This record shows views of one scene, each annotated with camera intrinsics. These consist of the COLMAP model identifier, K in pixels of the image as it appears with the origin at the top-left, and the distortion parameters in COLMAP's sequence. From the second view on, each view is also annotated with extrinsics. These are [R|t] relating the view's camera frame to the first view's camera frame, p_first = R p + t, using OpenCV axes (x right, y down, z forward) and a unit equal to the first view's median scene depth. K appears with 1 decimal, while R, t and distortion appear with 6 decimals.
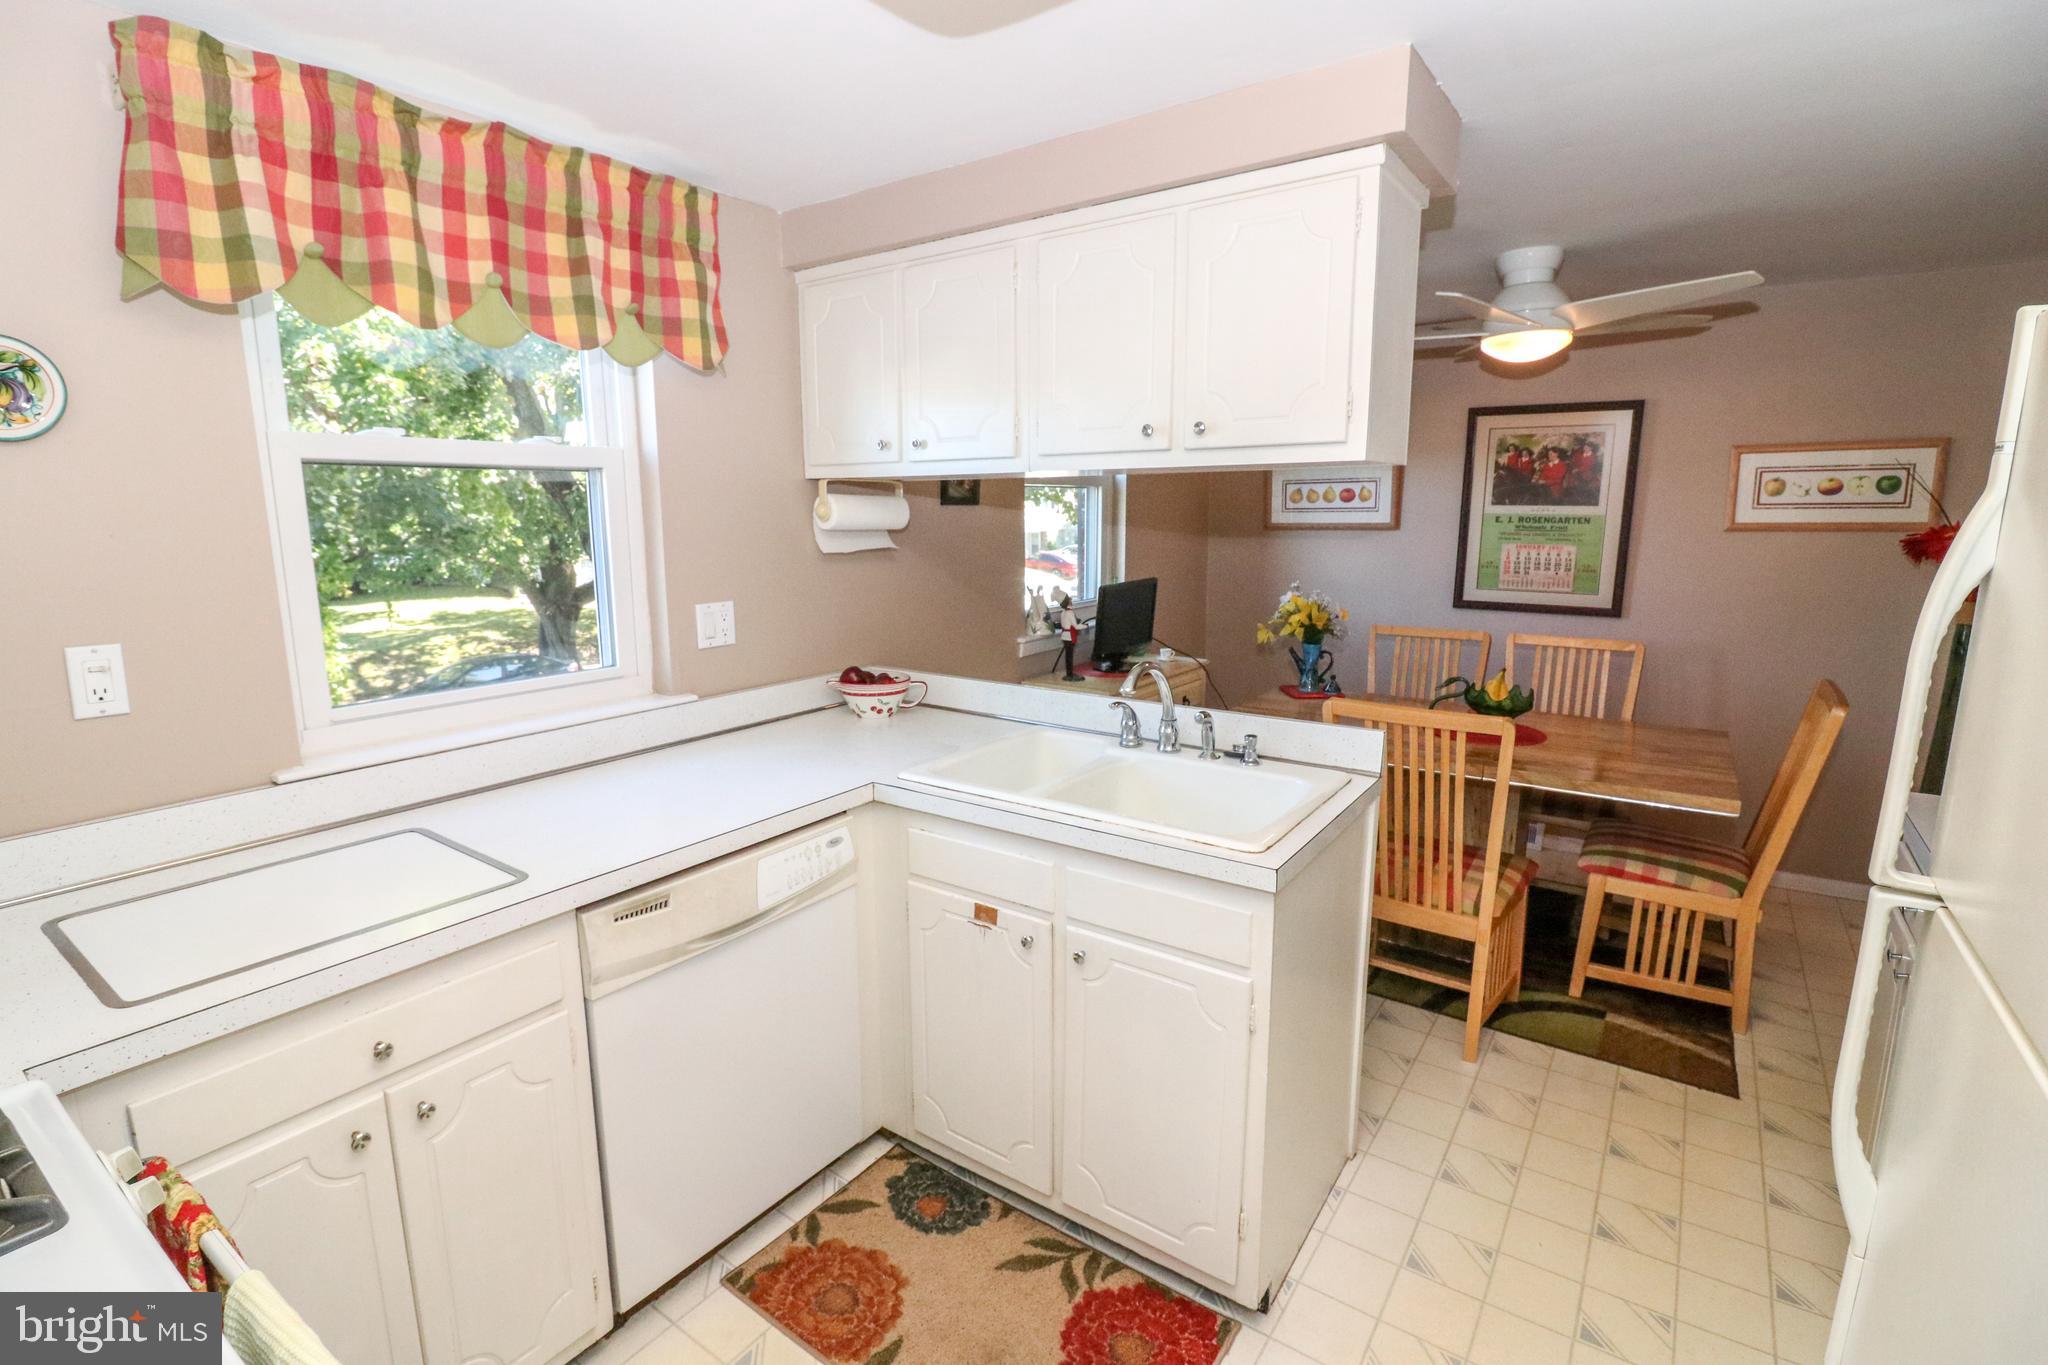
lens RADIAL K [[966.4, 0, 1011.8], [0, 966.4, 675.3], [0, 0, 1]] dist [0.002013, -0.014342]
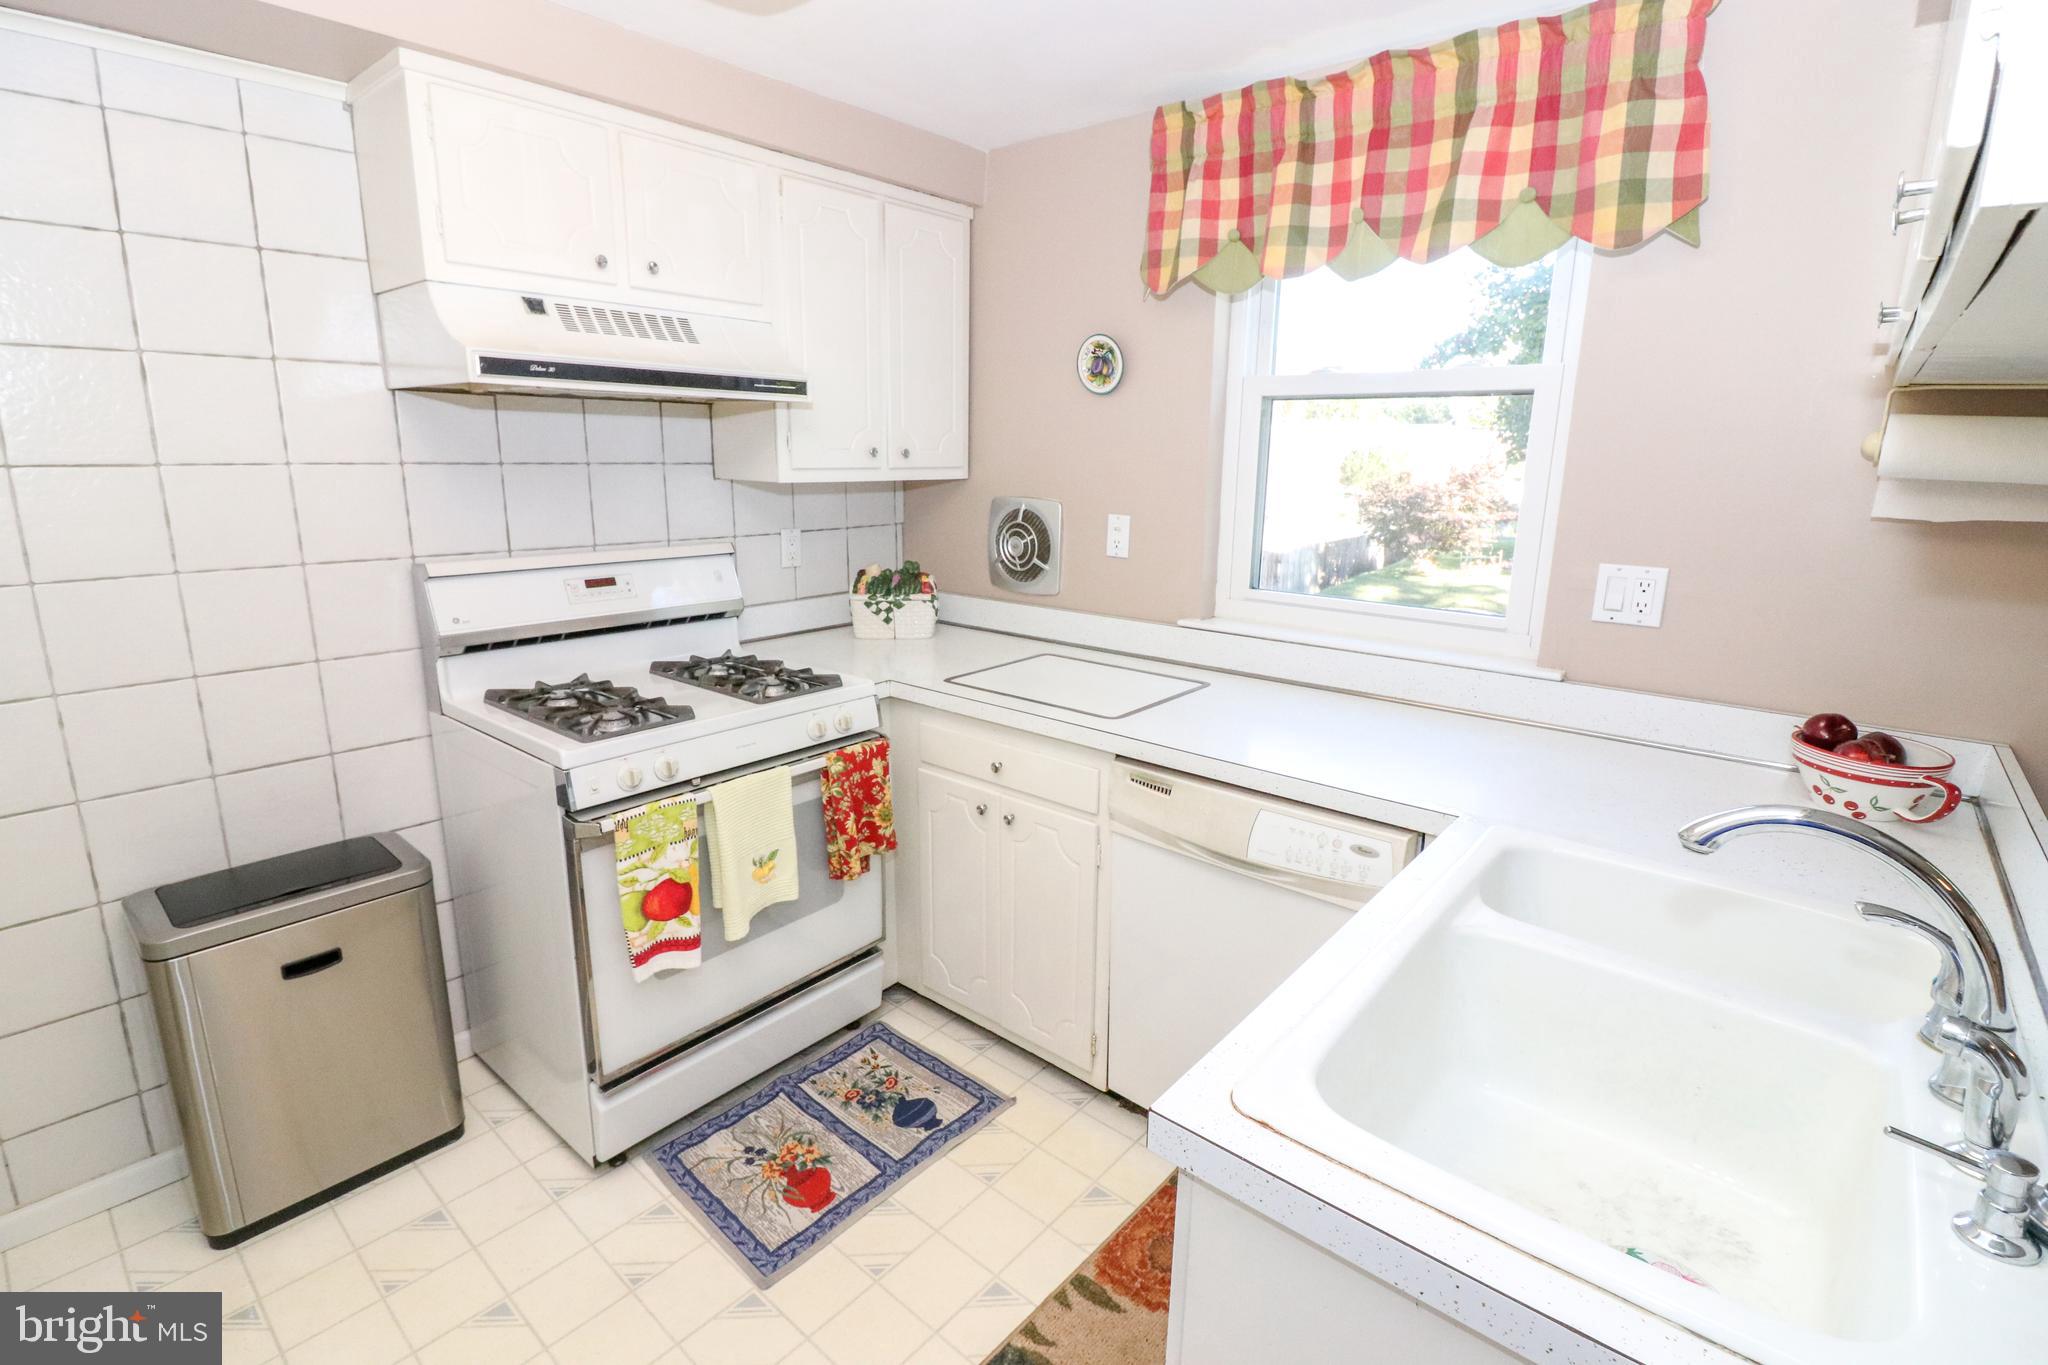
lens RADIAL K [[952.1, 0, 1024.0], [0, 952.1, 682.5], [0, 0, 1]] dist [0.005271, -0.015411]
pose [[-0.099305, 0.241345, -0.965345, 0.613561], [-0.181703, 0.949431, 0.256058, -0.120129], [0.978326, 0.200834, -0.050430, 0.774413]]
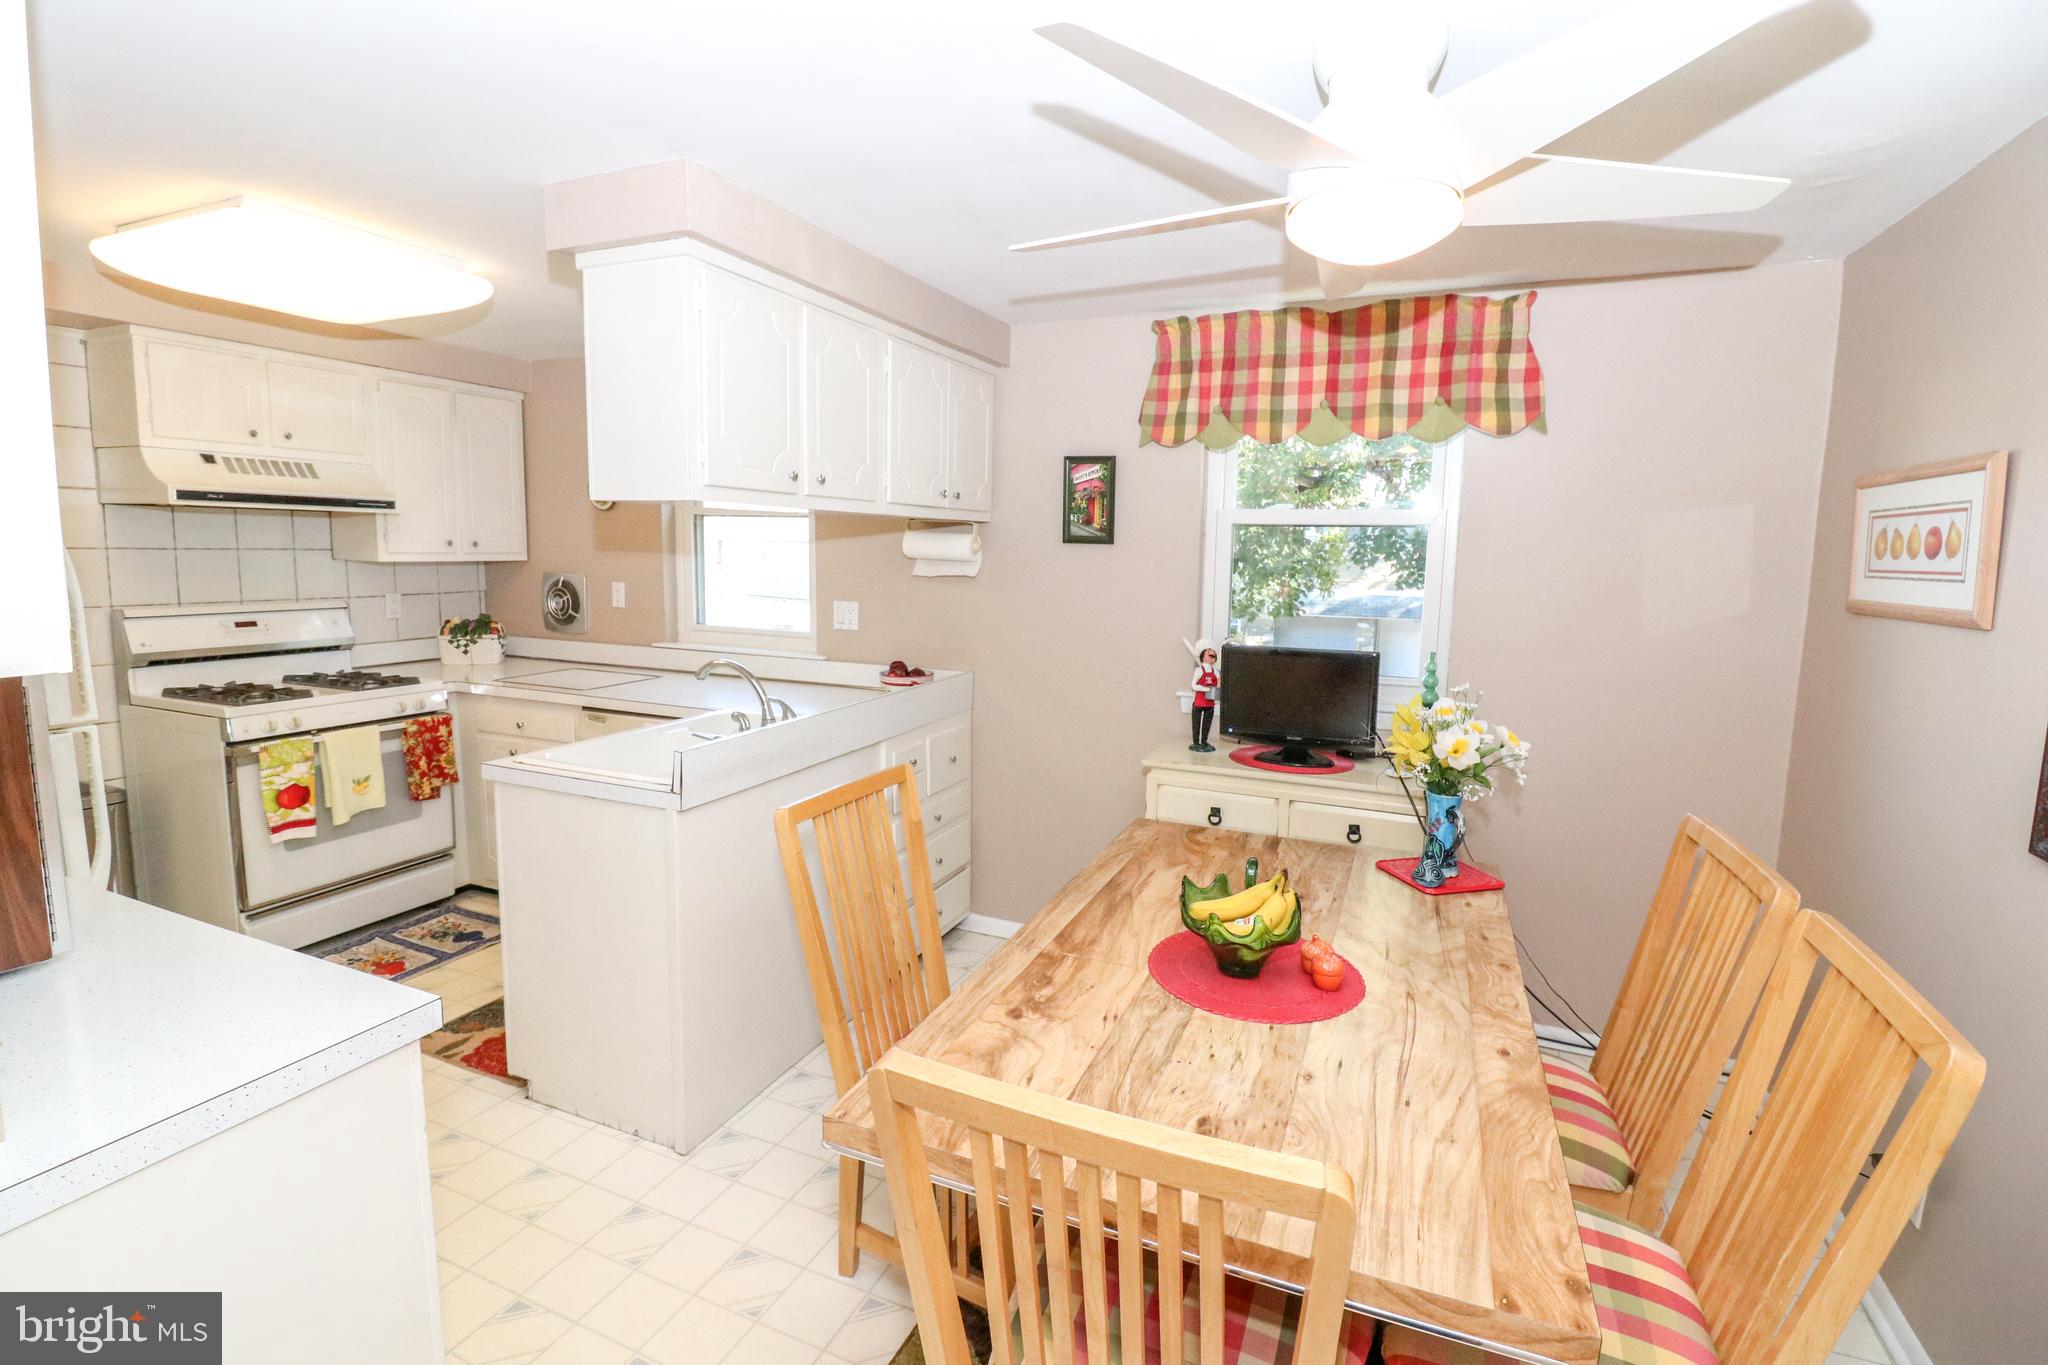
lens RADIAL K [[946.7, 0, 1020.7], [0, 946.7, 678.4], [0, 0, 1]] dist [0.003767, -0.014879]
pose [[0.194805, 0.145276, -0.970024, 1.599066], [-0.191711, 0.975535, 0.107601, -0.223637], [0.961924, 0.165003, 0.217890, 1.250679]]
